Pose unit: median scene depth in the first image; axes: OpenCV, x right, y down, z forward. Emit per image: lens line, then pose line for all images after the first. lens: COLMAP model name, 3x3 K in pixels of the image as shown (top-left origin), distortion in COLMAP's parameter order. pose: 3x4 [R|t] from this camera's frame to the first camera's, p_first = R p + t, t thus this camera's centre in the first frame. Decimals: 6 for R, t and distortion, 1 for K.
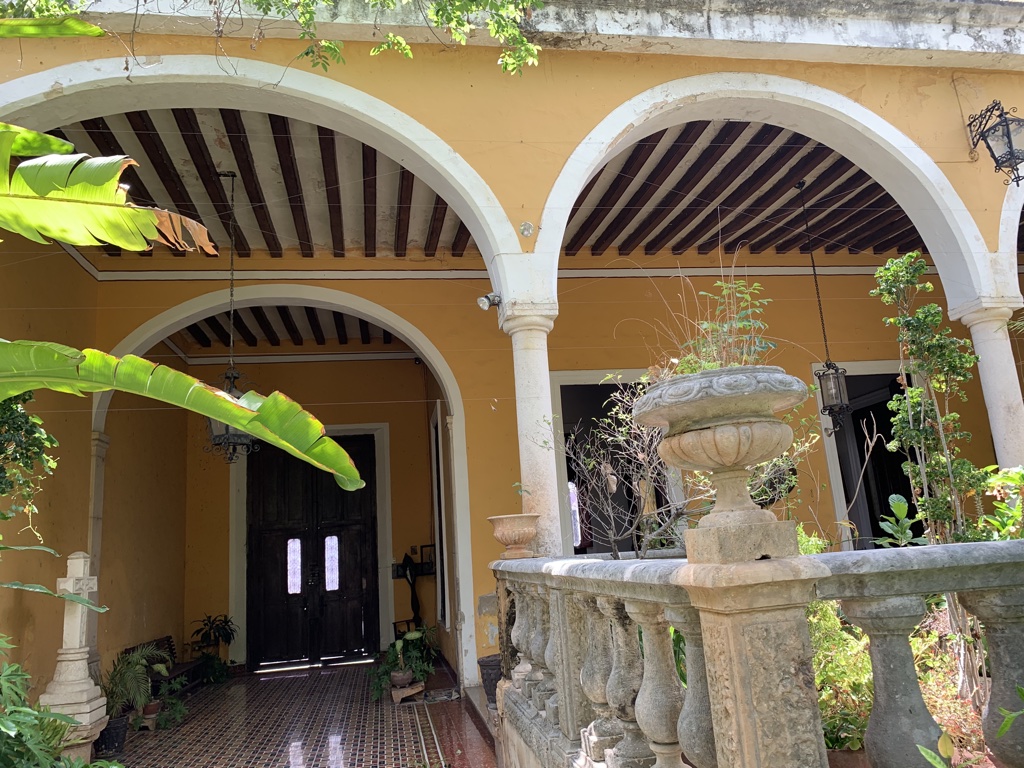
lens RADIAL K [[747.1, 0, 512.0], [0, 747.1, 384.0], [0, 0, 1]] dist [-0.011631, 0.000222]
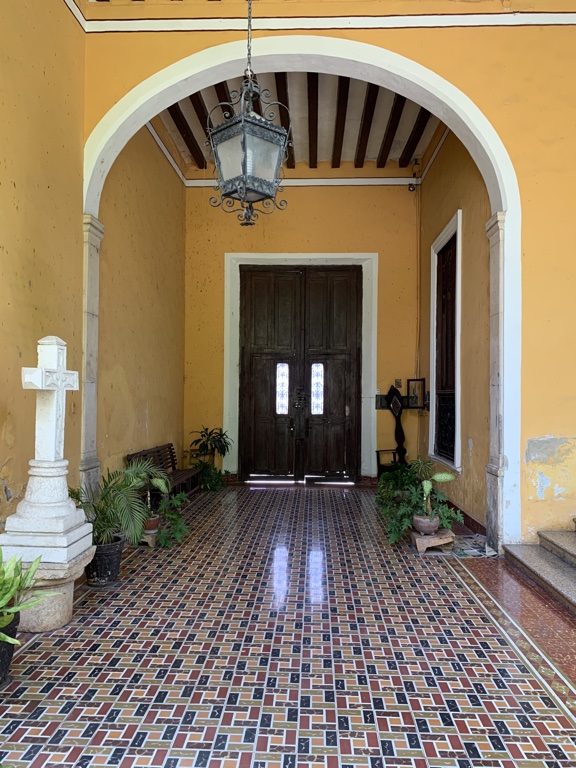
lens RADIAL K [[575.0, 0, 288.0], [0, 575.0, 384.0], [0, 0, 1]] dist [0.001751, -0.002474]
pose [[0.971864, 0.077782, -0.222331, -0.118735], [-0.030367, 0.977401, 0.209201, 0.077544], [0.233579, -0.196564, 0.952262, 0.267051]]
